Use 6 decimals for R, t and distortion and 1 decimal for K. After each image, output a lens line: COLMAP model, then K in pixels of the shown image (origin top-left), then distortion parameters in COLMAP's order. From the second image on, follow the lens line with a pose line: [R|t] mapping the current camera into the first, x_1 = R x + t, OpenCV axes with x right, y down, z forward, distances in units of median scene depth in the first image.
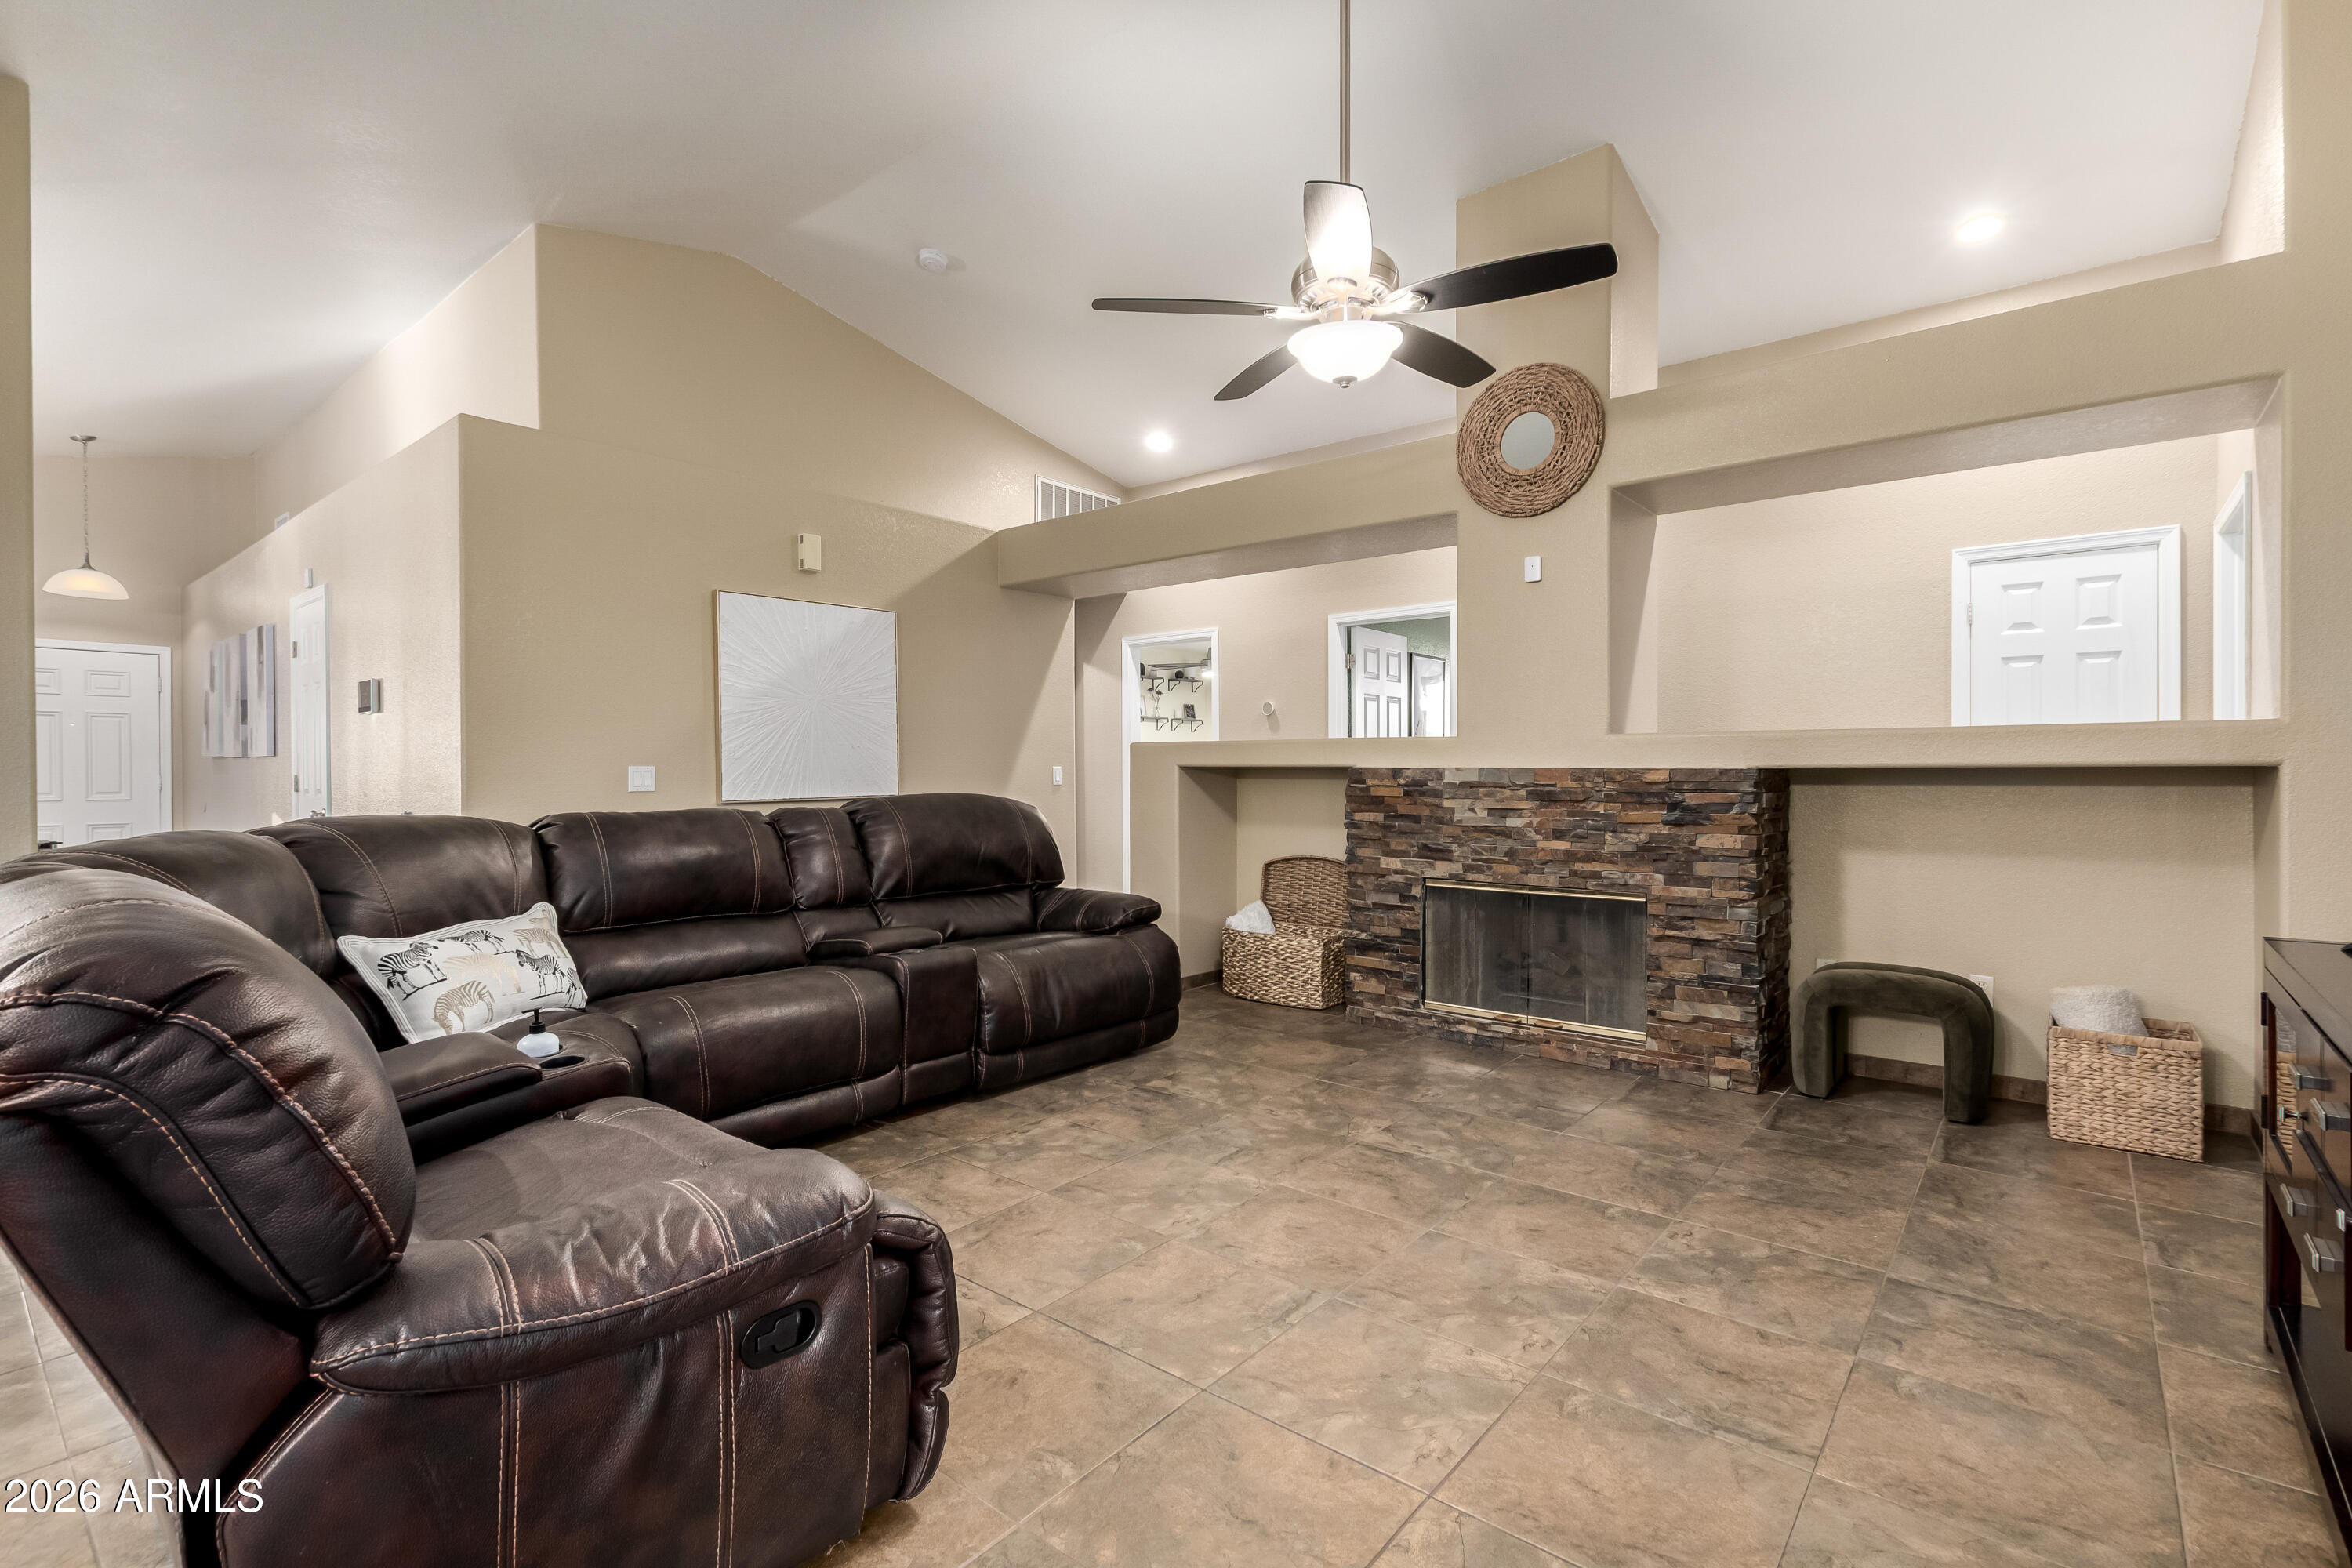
lens RADIAL K [[1075.9, 0, 1176.0], [0, 1075.9, 784.0], [0, 0, 1]] dist [0.003459, 0.000175]
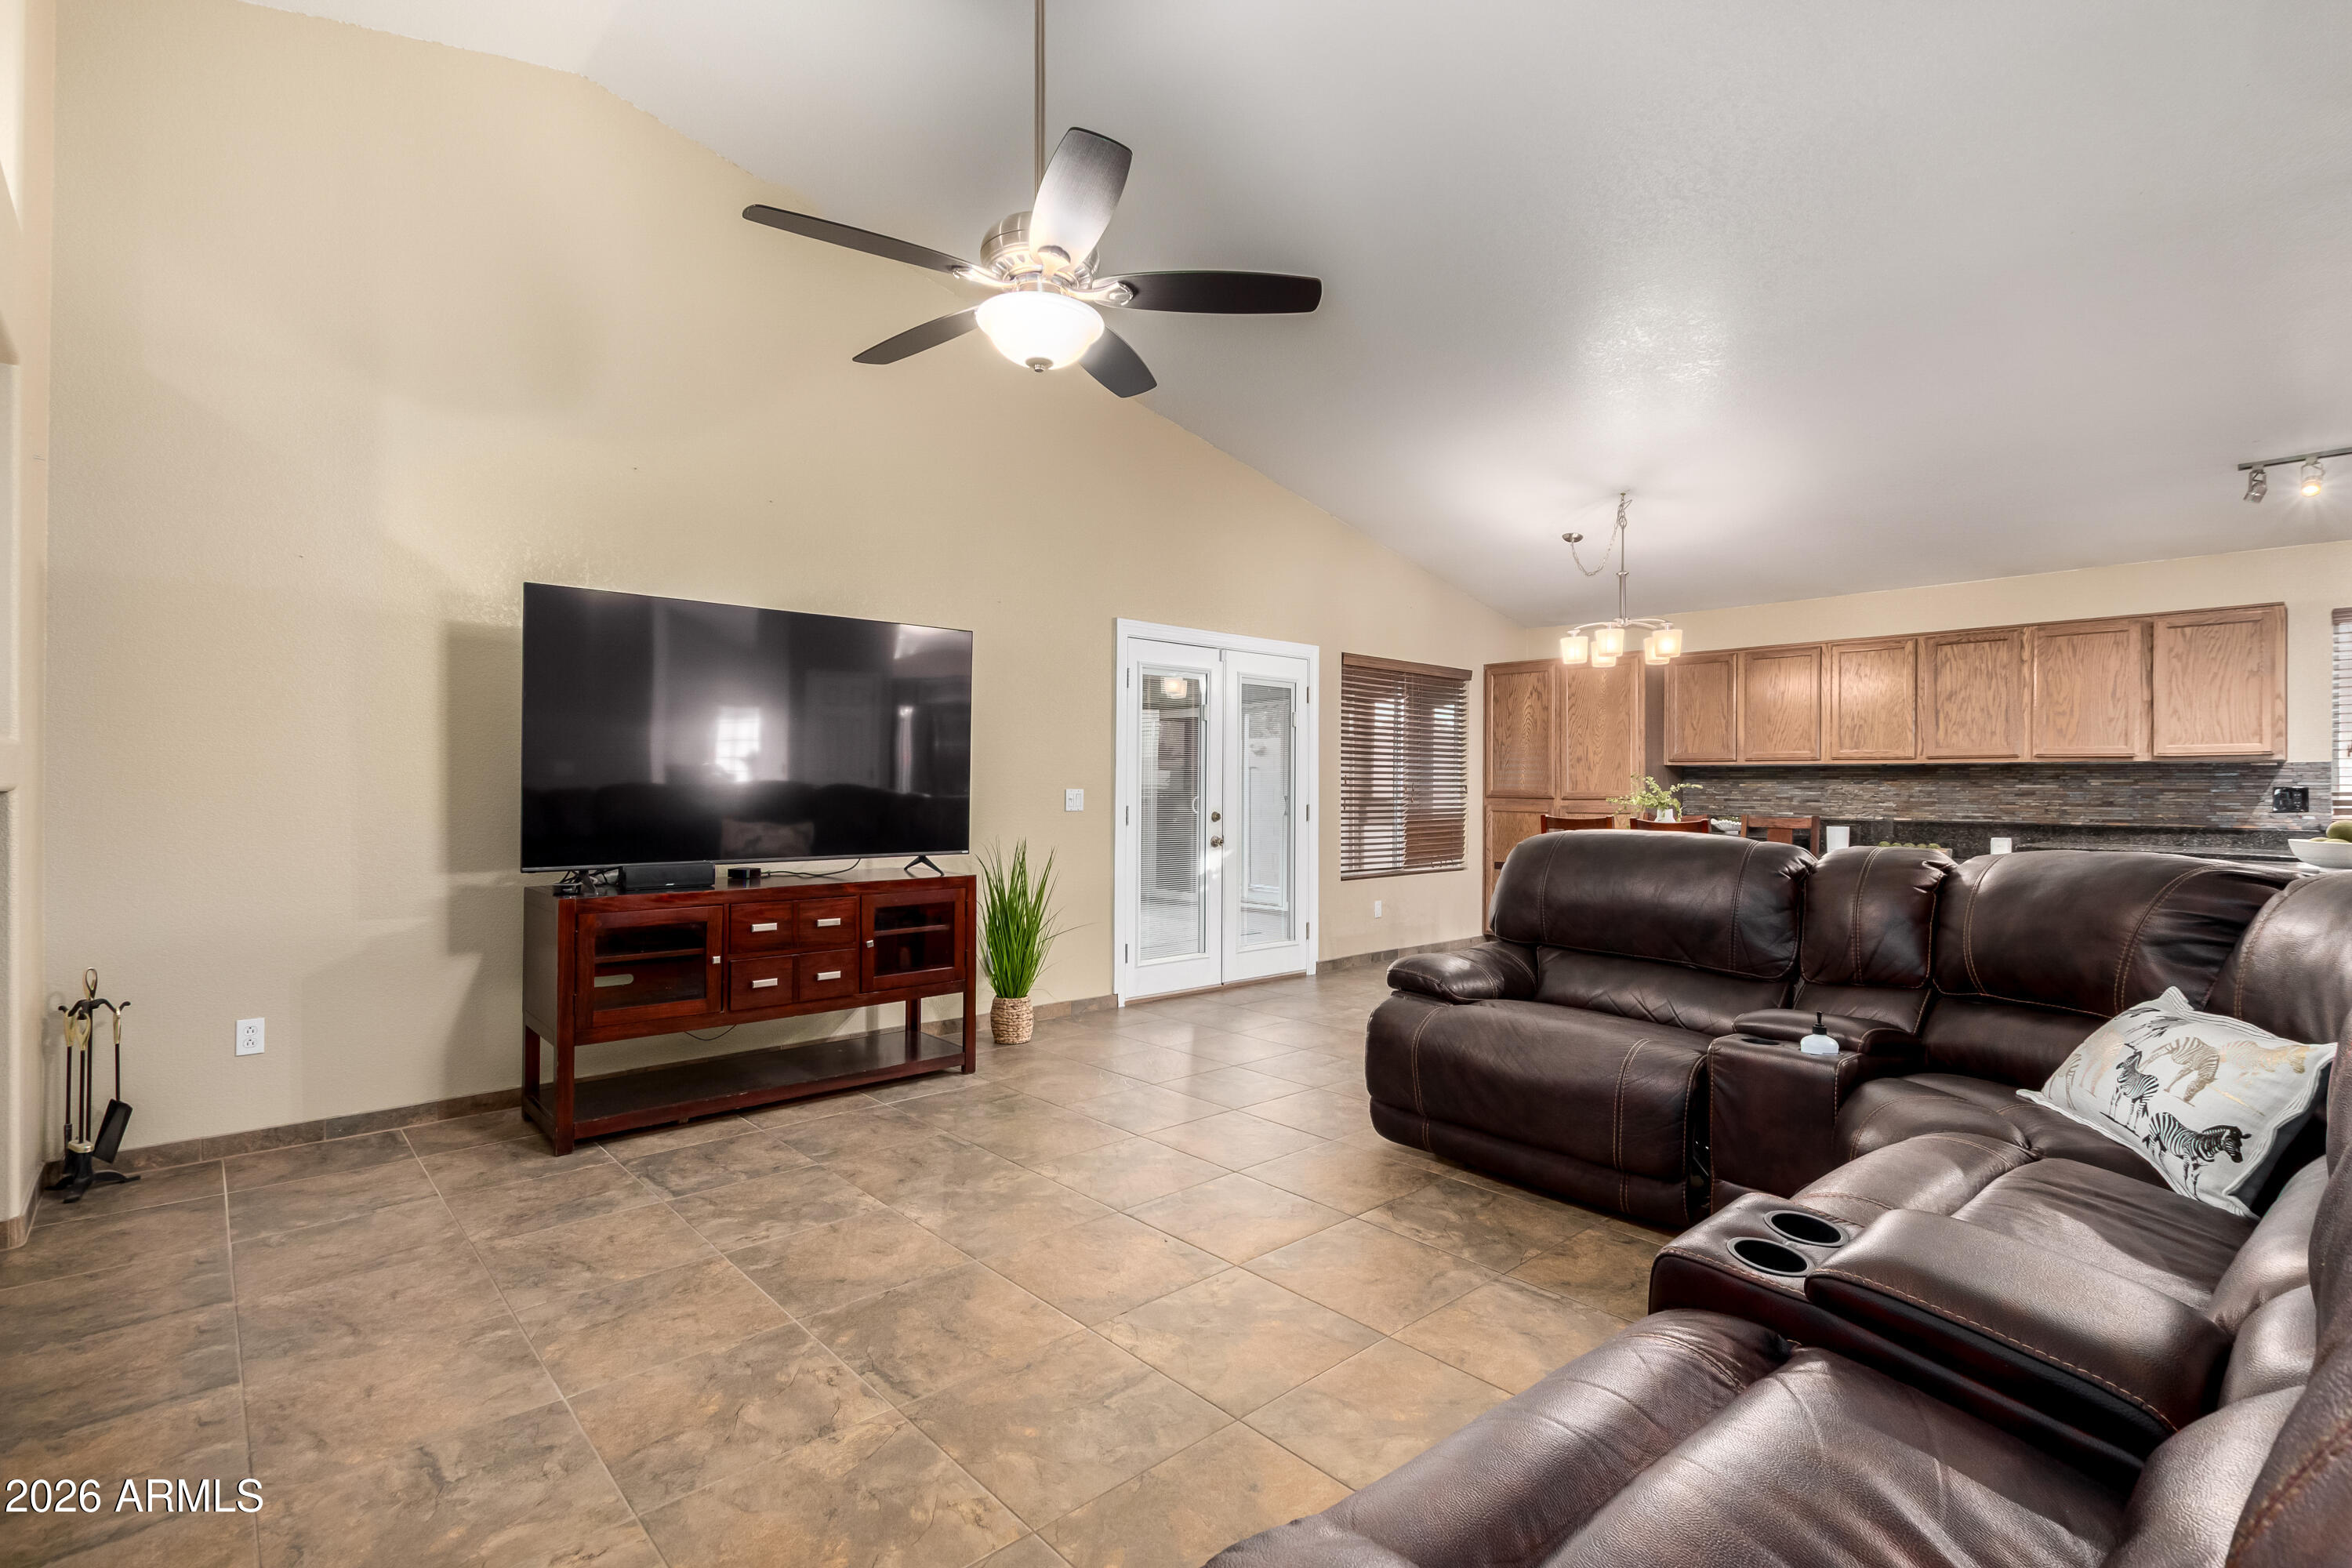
lens RADIAL K [[1075.9, 0, 1176.0], [0, 1075.9, 784.0], [0, 0, 1]] dist [0.003459, 0.000175]
pose [[-0.990416, -0.000318, 0.138115, -0.078655], [0.000669, 0.999975, 0.007094, -0.029219], [-0.138114, 0.007118, -0.990391, 1.841334]]
